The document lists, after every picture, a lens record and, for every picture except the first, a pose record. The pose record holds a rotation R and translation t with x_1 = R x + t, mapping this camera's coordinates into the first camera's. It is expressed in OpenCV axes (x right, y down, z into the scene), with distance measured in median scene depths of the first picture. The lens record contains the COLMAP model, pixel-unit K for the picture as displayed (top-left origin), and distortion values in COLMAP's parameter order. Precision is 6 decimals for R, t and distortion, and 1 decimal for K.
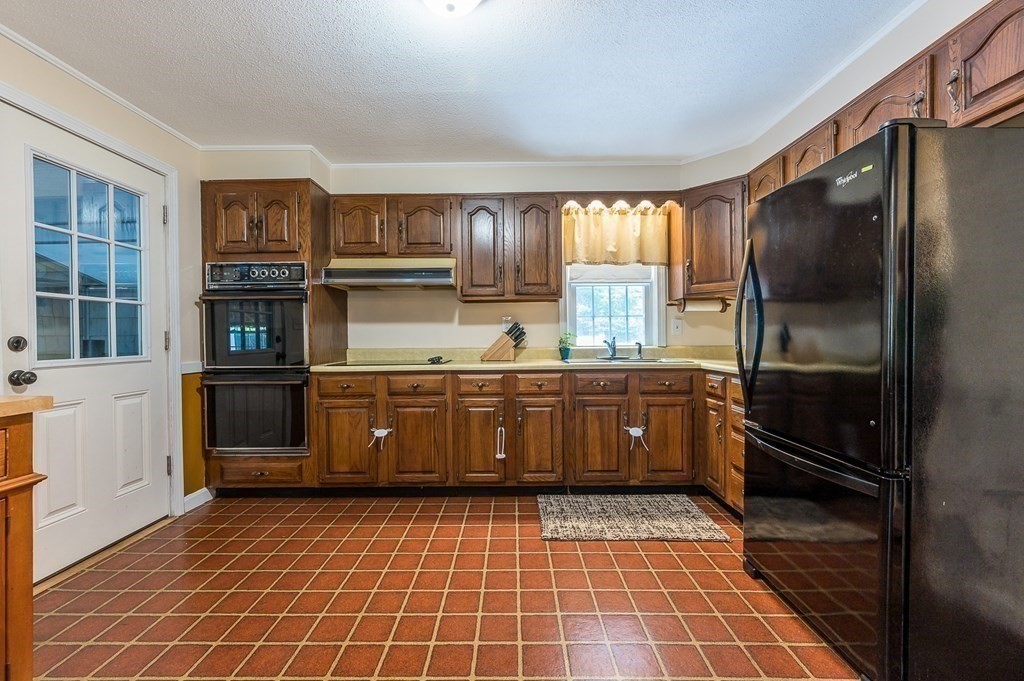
lens RADIAL K [[409.0, 0, 502.0], [0, 409.0, 341.6], [0, 0, 1]] dist [-0.004565, 0.000667]
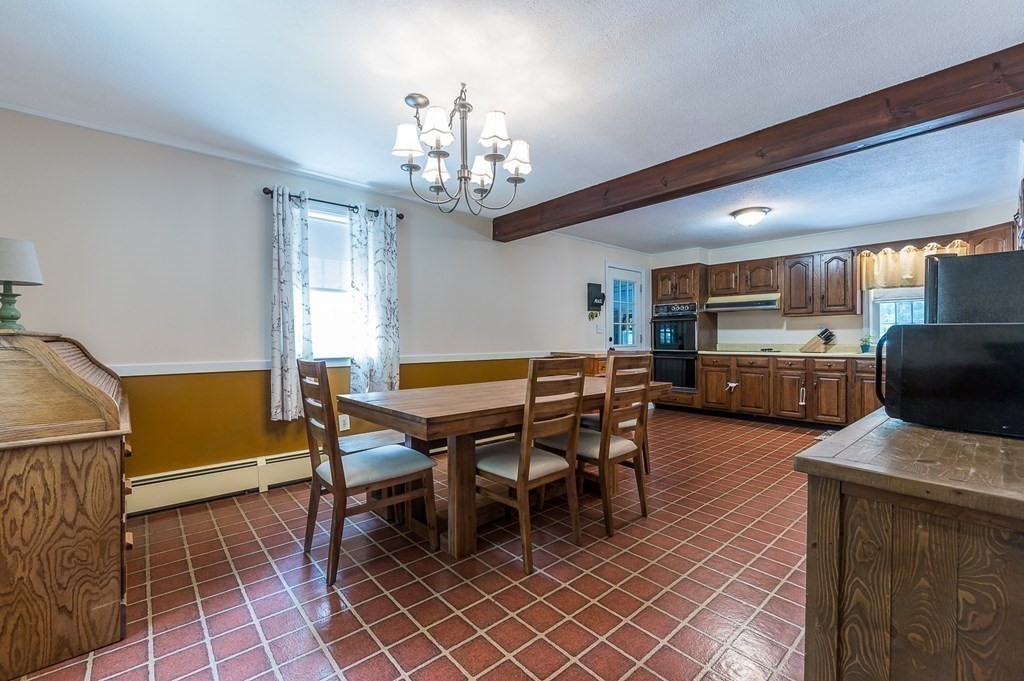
lens RADIAL K [[434.8, 0, 502.1], [0, 434.8, 342.3], [0, 0, 1]] dist [-0.000101, -0.000924]
pose [[0.658016, 0.014713, -0.752860, 0.539929], [-0.006038, 0.999880, 0.014263, -0.009945], [0.752979, -0.004839, 0.658026, -1.205159]]
